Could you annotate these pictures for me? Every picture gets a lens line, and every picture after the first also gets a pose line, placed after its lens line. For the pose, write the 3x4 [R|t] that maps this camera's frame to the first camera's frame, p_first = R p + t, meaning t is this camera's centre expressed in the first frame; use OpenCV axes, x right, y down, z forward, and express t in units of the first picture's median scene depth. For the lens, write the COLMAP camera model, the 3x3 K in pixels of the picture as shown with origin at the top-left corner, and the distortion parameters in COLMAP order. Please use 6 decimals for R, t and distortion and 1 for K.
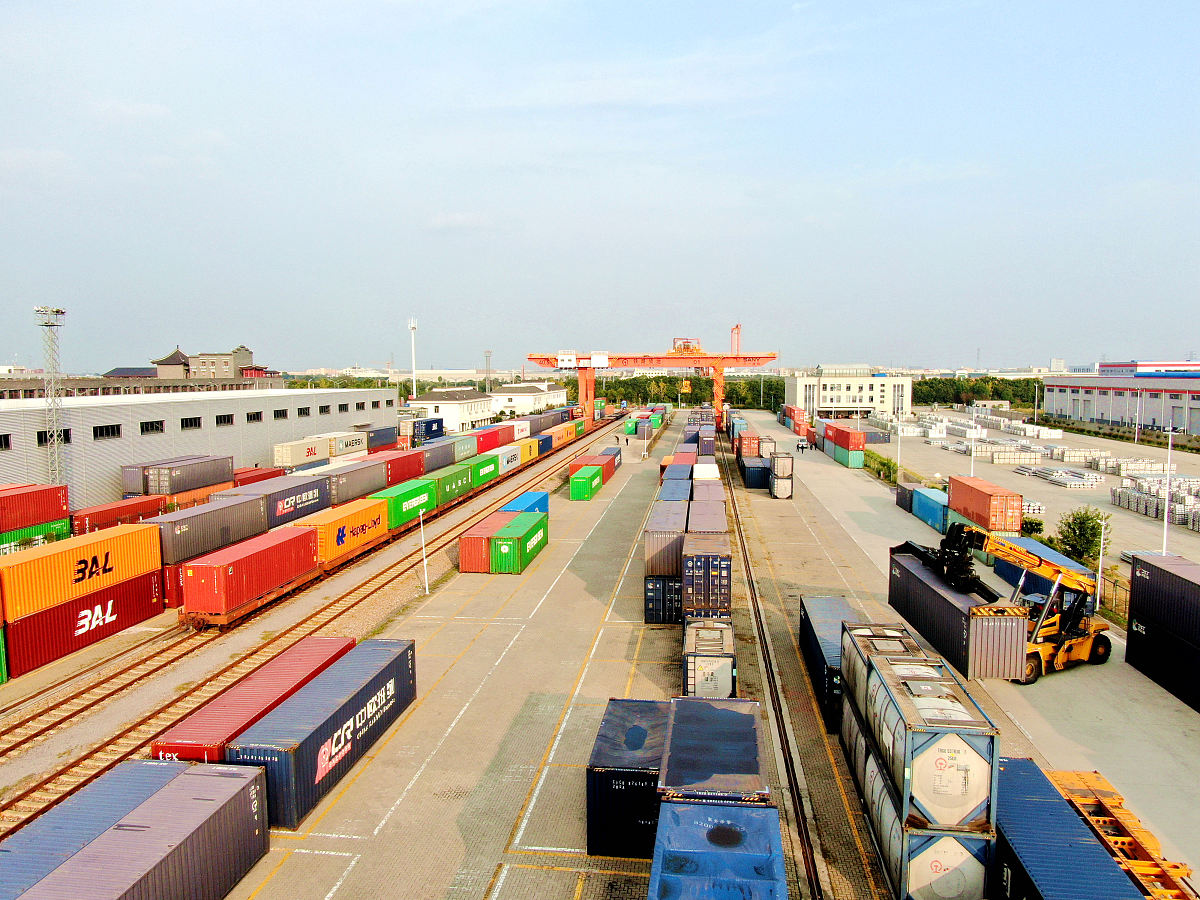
lens RADIAL K [[859.2, 0, 606.2], [0, 859.2, 457.5], [0, 0, 1]] dist [-0.020182, 0.005179]
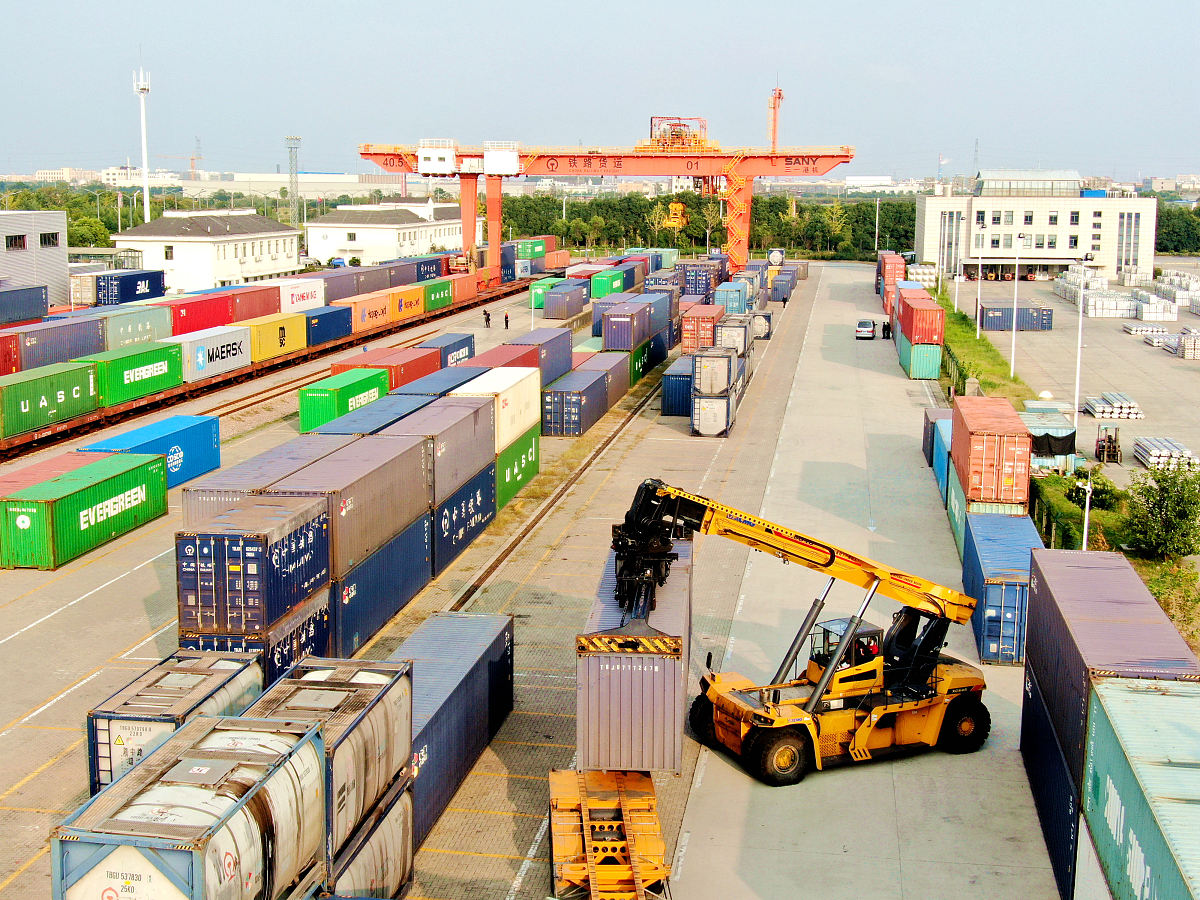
lens RADIAL K [[1705.5, 0, 599.5], [0, 1705.5, 454.6], [0, 0, 1]] dist [0.055968, 0.000000]
pose [[0.999602, 0.013818, -0.024586, 0.108372], [-0.012345, 0.998178, 0.059068, -0.000433], [0.025357, -0.058741, 0.997951, -0.014660]]
